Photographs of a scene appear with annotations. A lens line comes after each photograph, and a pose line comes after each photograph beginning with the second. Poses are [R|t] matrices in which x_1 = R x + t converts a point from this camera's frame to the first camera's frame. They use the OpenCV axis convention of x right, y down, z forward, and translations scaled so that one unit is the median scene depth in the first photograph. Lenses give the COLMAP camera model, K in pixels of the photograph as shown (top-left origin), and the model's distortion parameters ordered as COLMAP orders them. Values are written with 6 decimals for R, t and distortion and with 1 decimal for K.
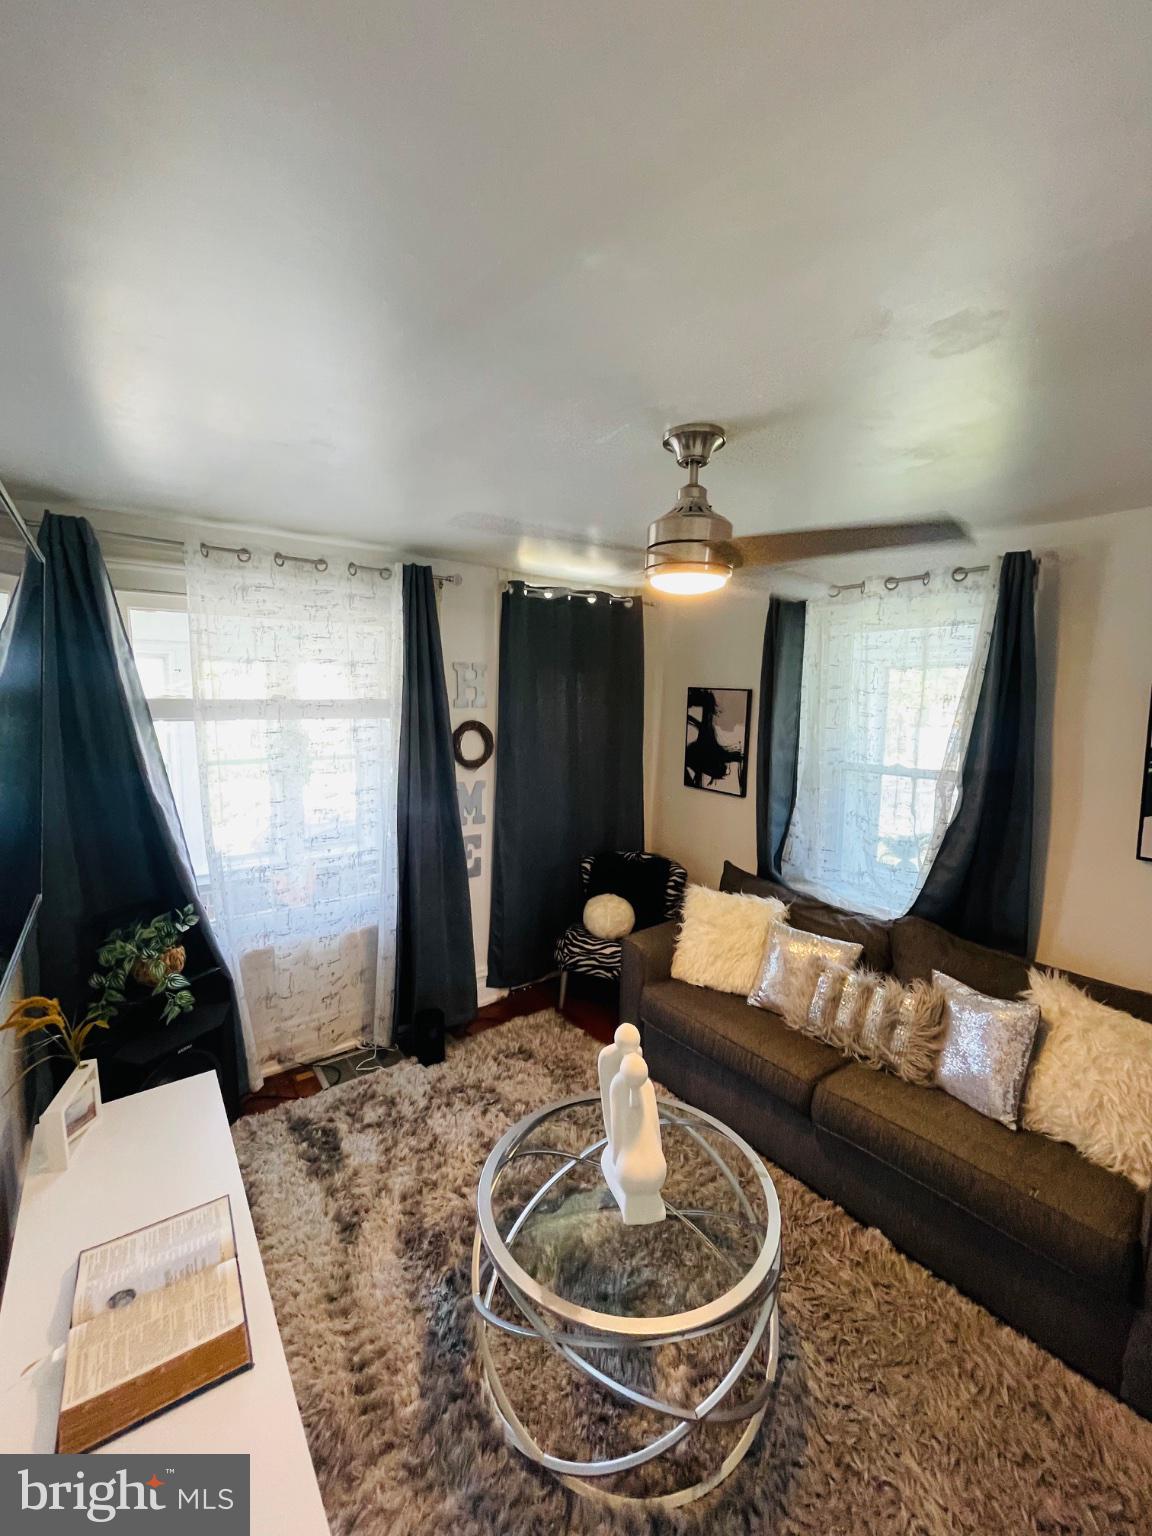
lens RADIAL K [[618.2, 0, 575.6], [0, 618.2, 759.9], [0, 0, 1]] dist [-0.005595, 0.001594]
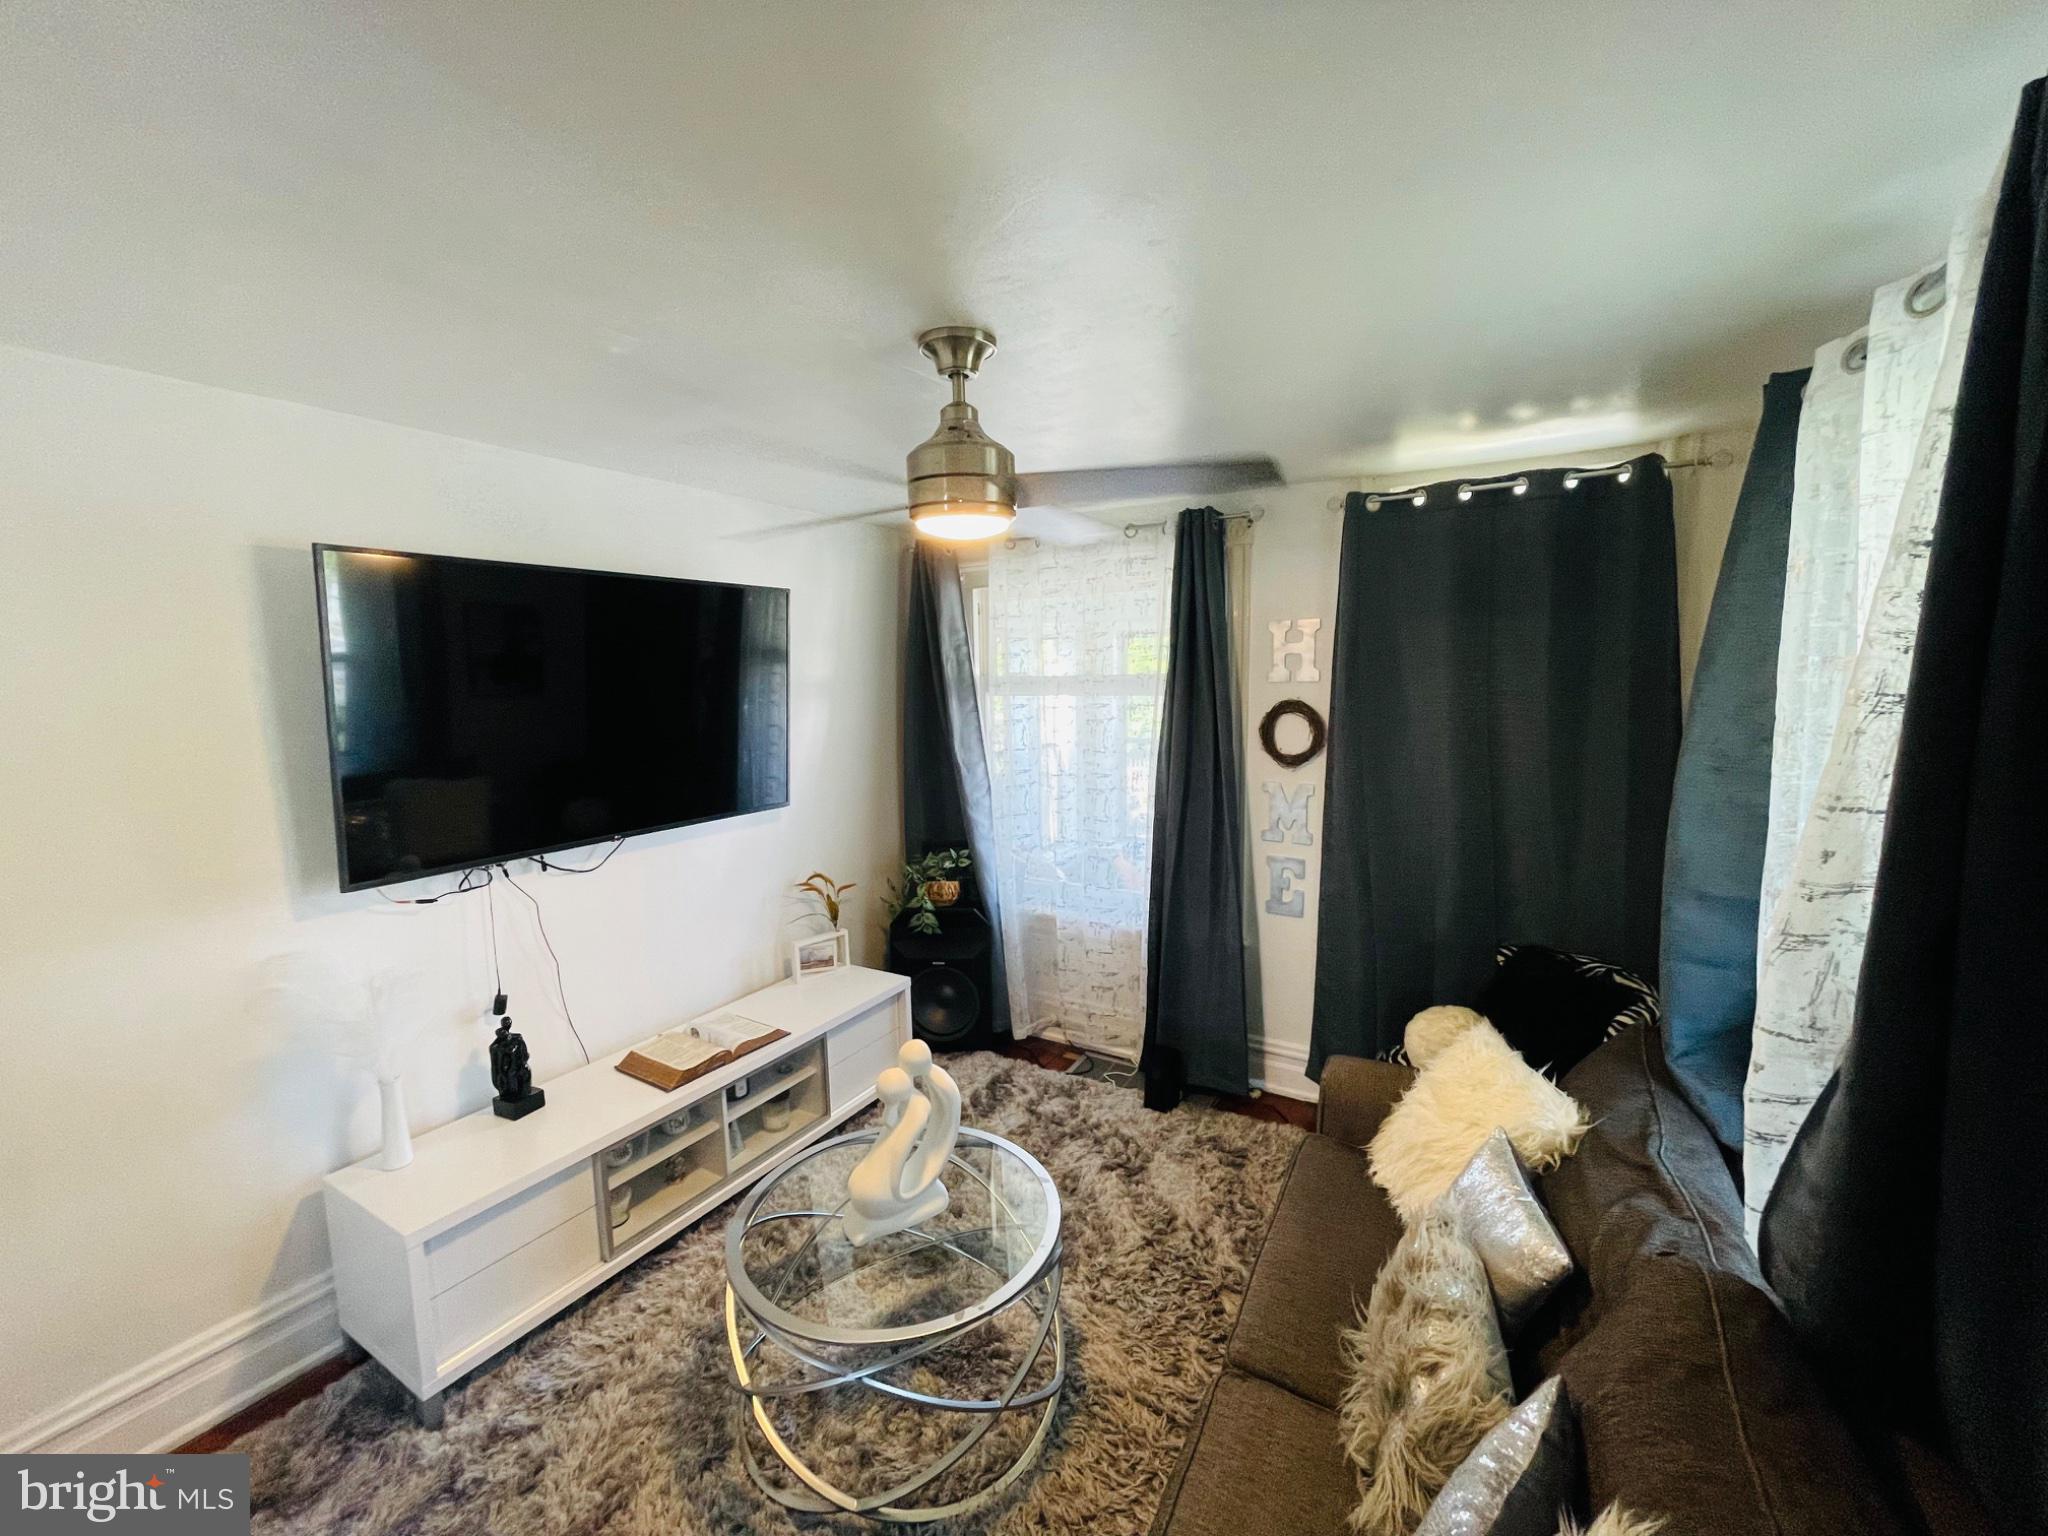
lens RADIAL K [[824.3, 0, 1016.9], [0, 824.3, 765.1], [0, 0, 1]] dist [-0.005595, 0.001594]
pose [[0.387628, 0.086801, -0.917720, 0.686538], [-0.075104, 0.995221, 0.062409, -0.027774], [0.918751, 0.044733, 0.392295, 0.371658]]
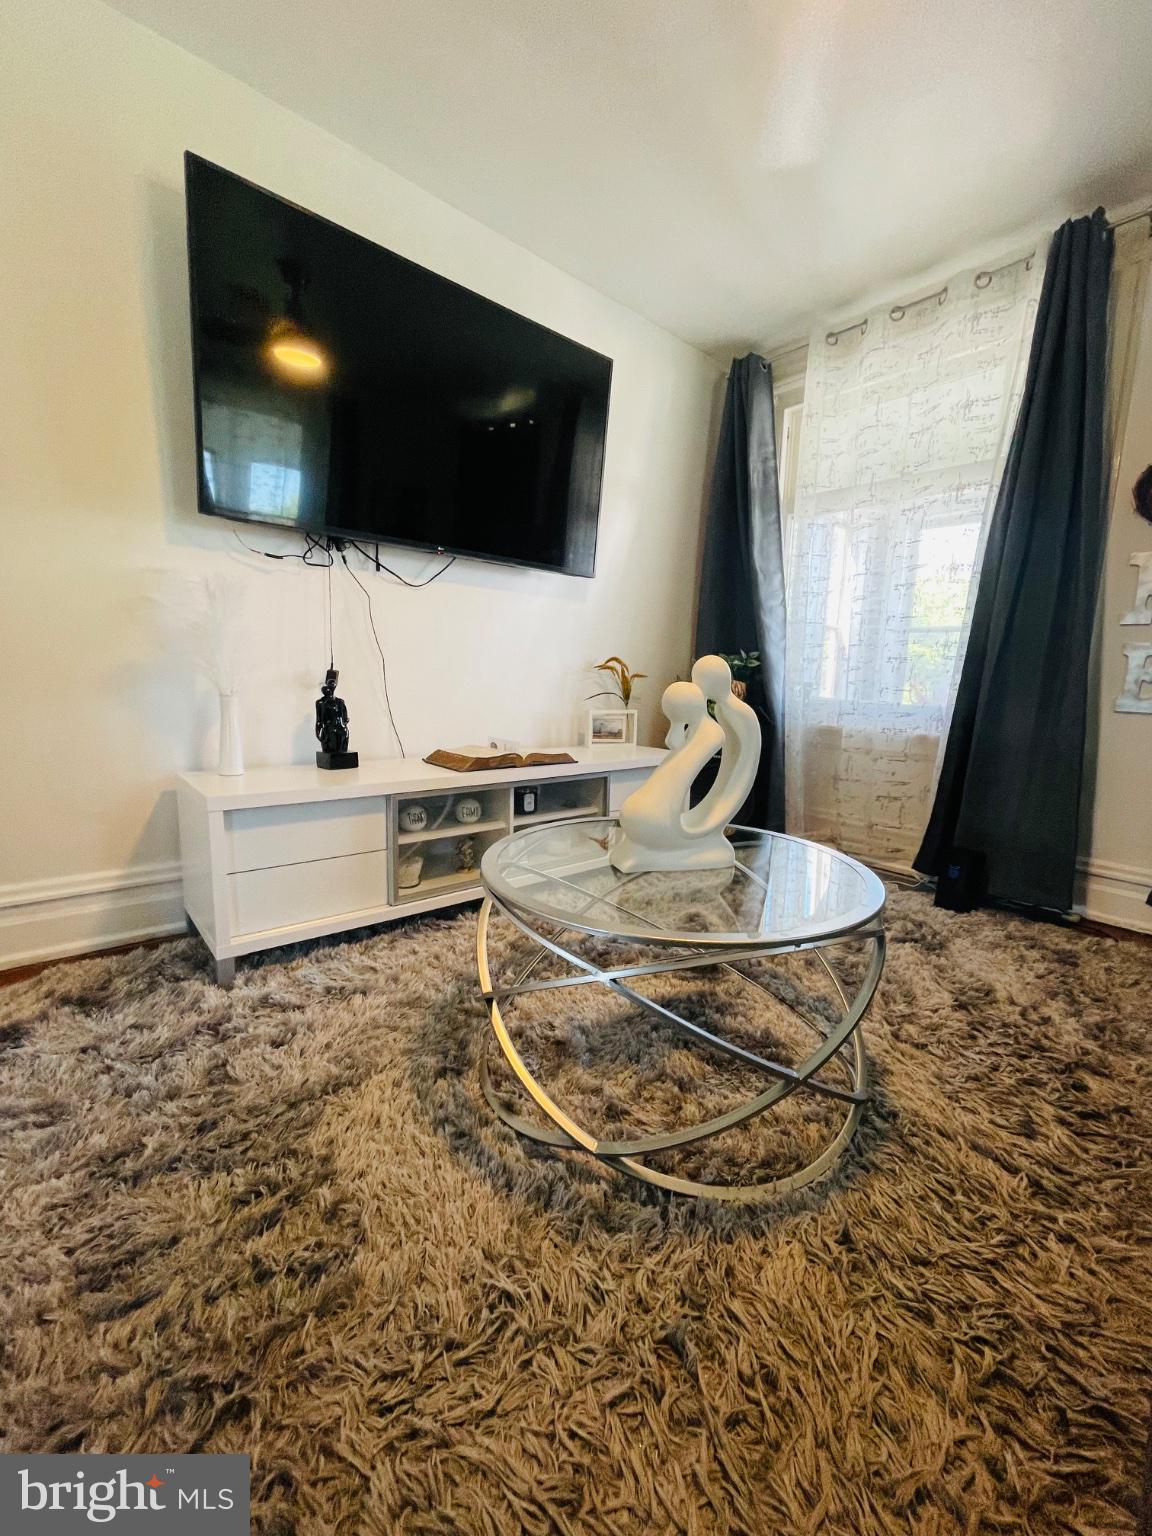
lens RADIAL K [[618.2, 0, 576.7], [0, 618.2, 764.1], [0, 0, 1]] dist [-0.005595, 0.001594]
pose [[0.085655, 0.138227, -0.986690, 0.467825], [-0.135947, 0.982688, 0.125865, 0.281209], [0.987006, 0.123356, 0.102964, 0.444592]]
